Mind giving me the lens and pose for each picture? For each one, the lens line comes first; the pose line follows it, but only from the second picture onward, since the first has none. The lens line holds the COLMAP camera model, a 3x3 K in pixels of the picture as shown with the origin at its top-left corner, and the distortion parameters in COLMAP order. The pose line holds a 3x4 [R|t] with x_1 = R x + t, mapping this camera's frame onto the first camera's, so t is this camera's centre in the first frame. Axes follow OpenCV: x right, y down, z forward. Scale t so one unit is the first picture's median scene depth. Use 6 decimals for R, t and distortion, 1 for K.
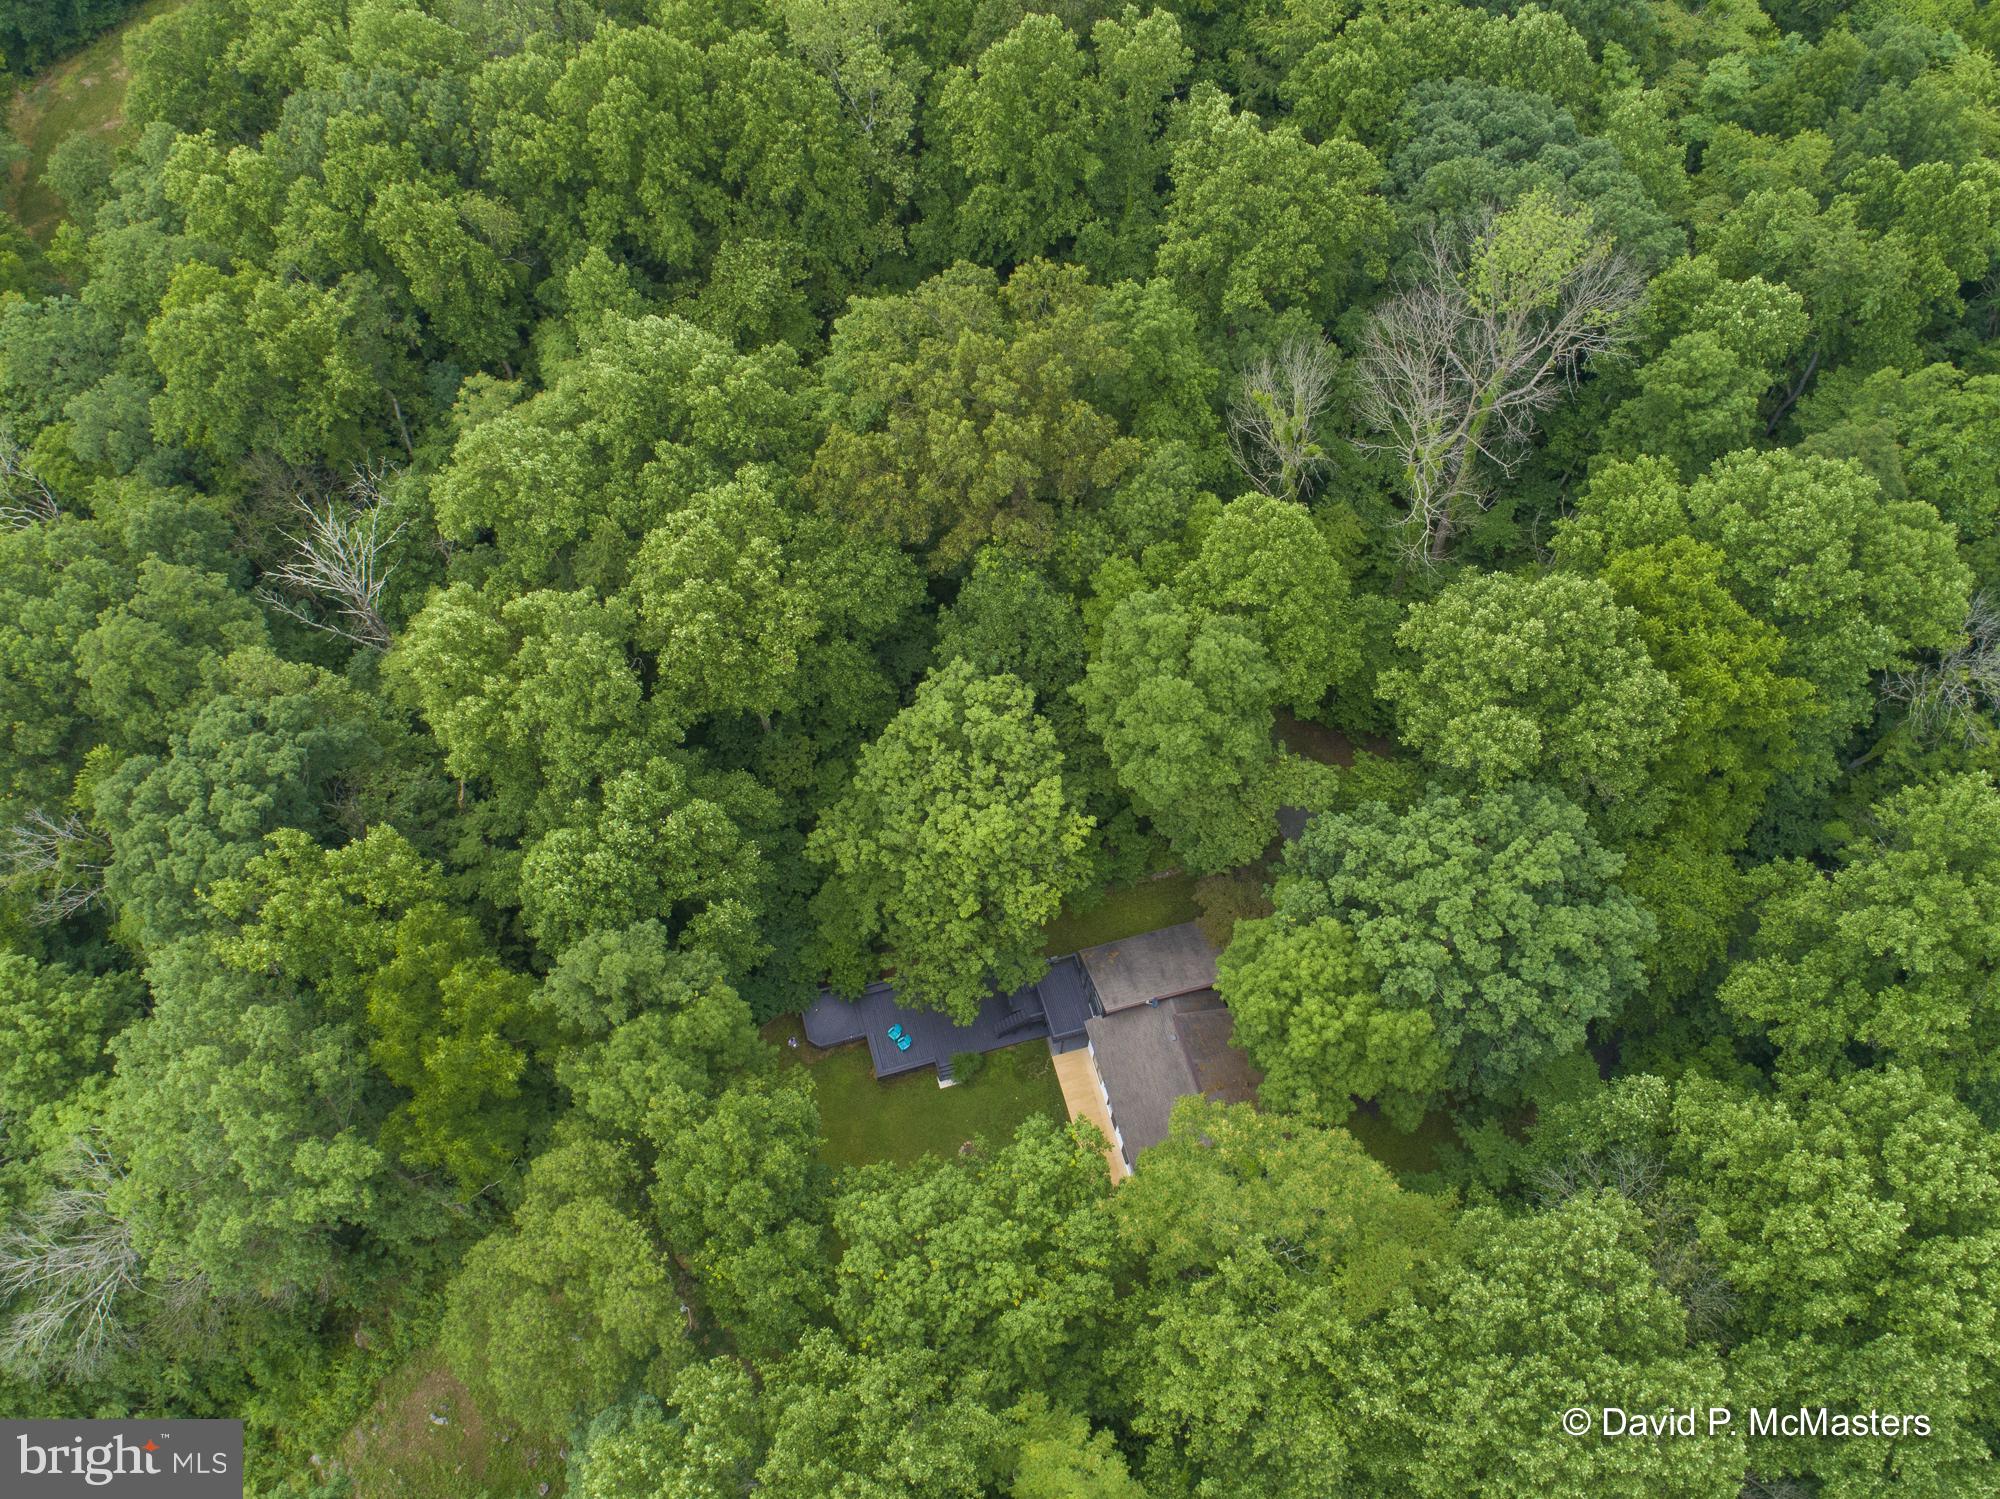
lens RADIAL K [[1642.3, 0, 1050.2], [0, 1642.3, 668.5], [0, 0, 1]] dist [-0.015186, 0.006253]
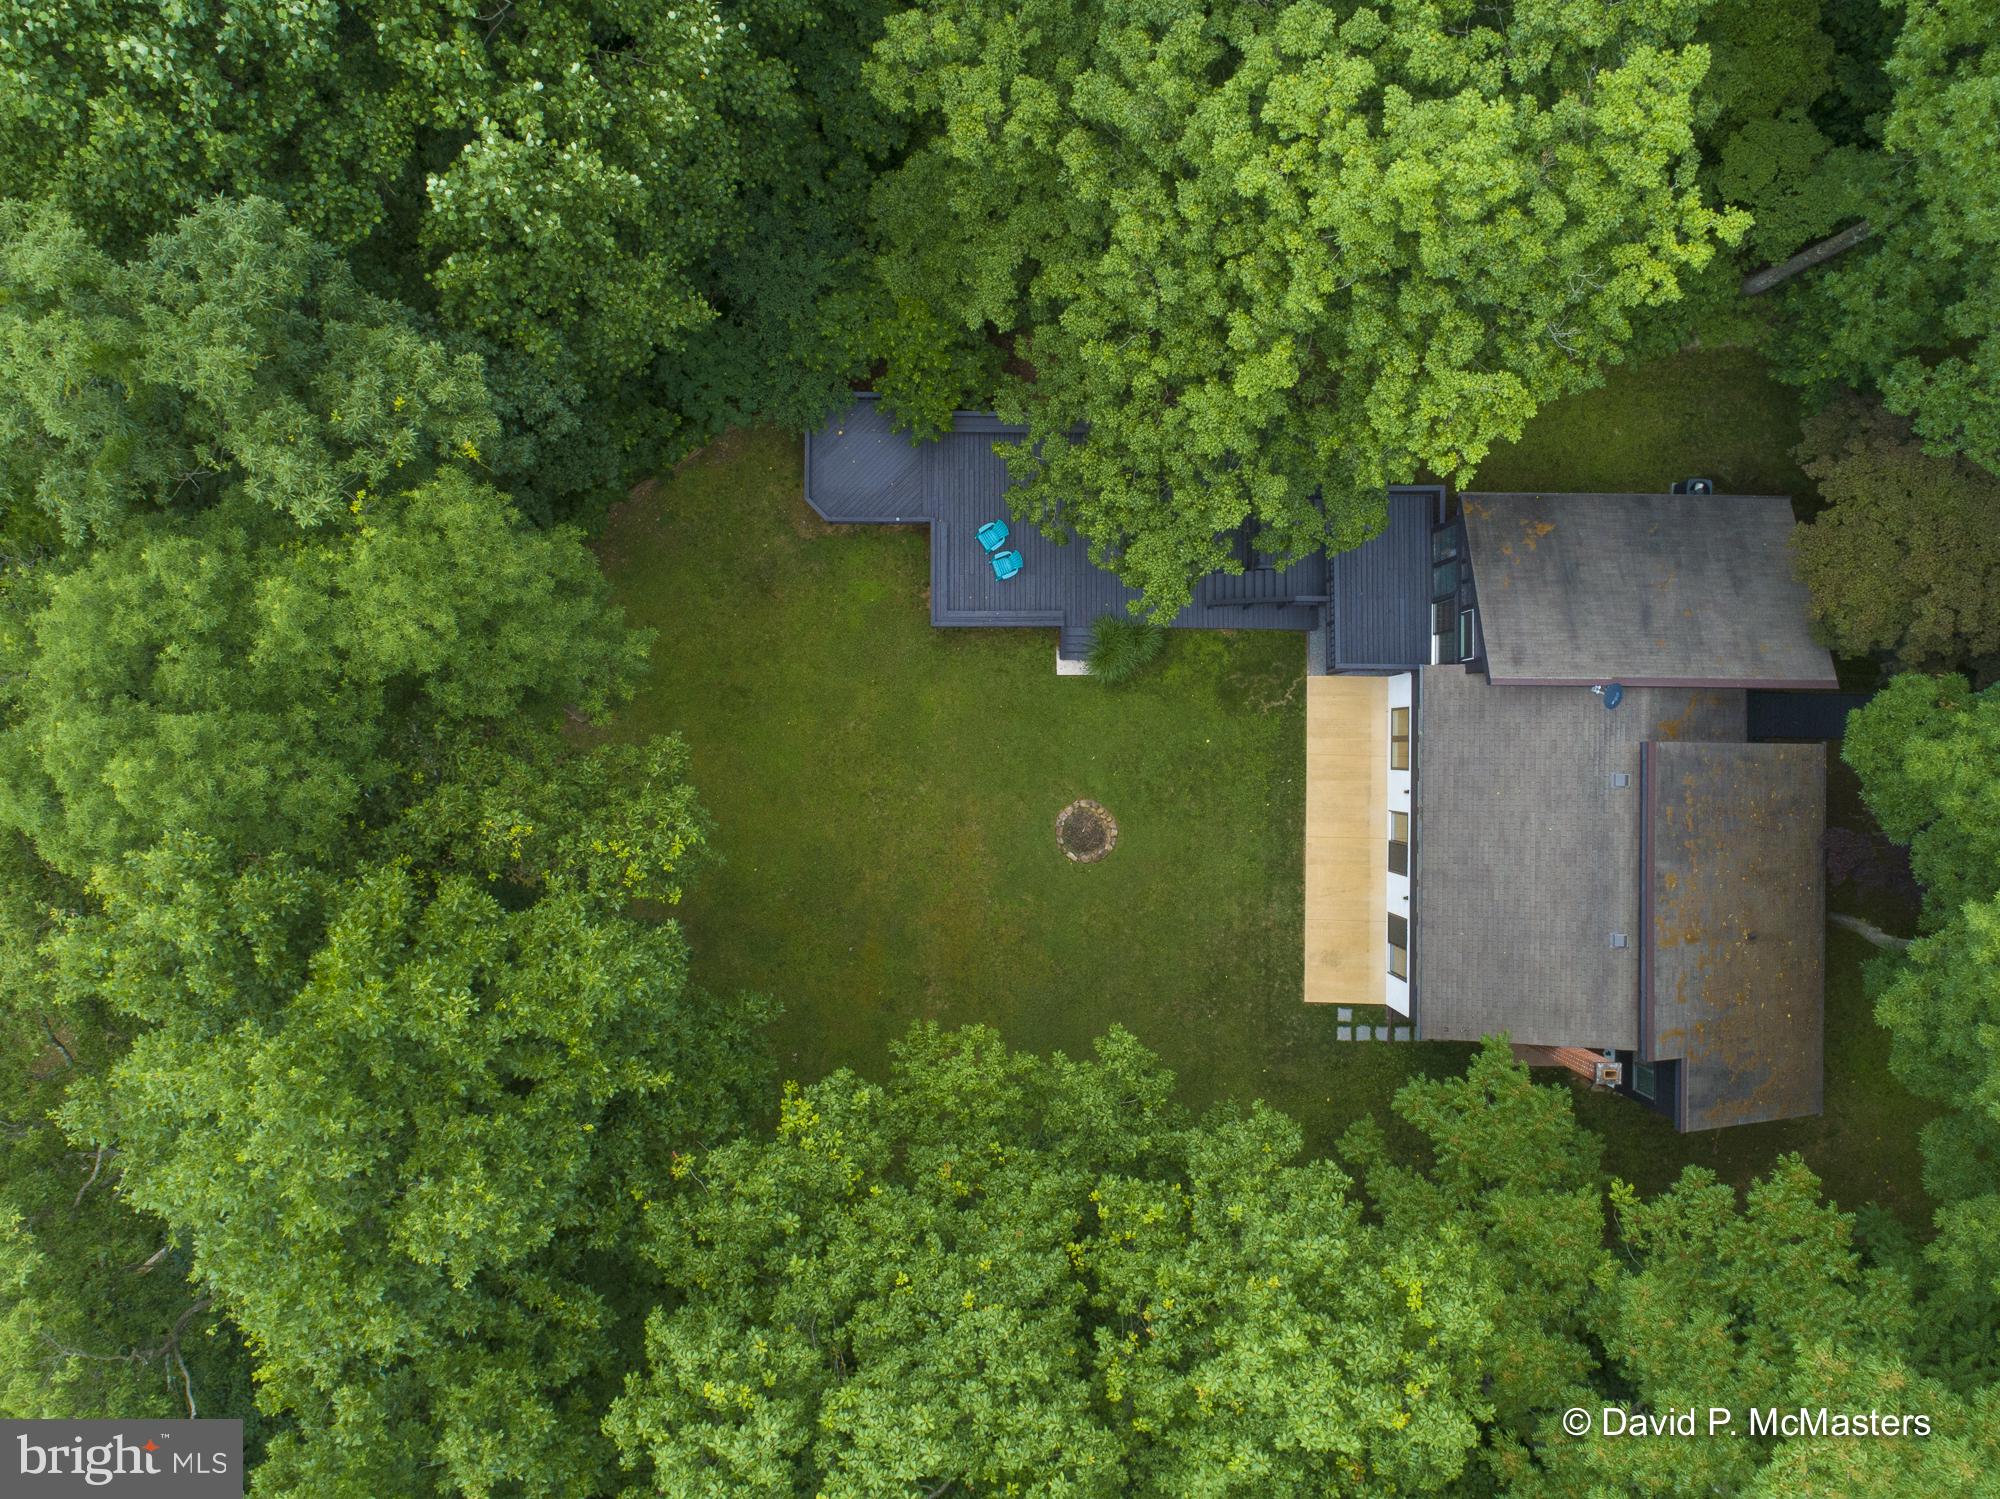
lens RADIAL K [[1493.9, 0, 989.0], [0, 1493.9, 742.6], [0, 0, 1]] dist [-0.026403, 0.011276]
pose [[0.957125, 0.288473, -0.026367, -0.074943], [-0.231424, 0.816227, 0.529354, 0.055823], [0.174226, -0.500556, 0.847991, 0.683269]]
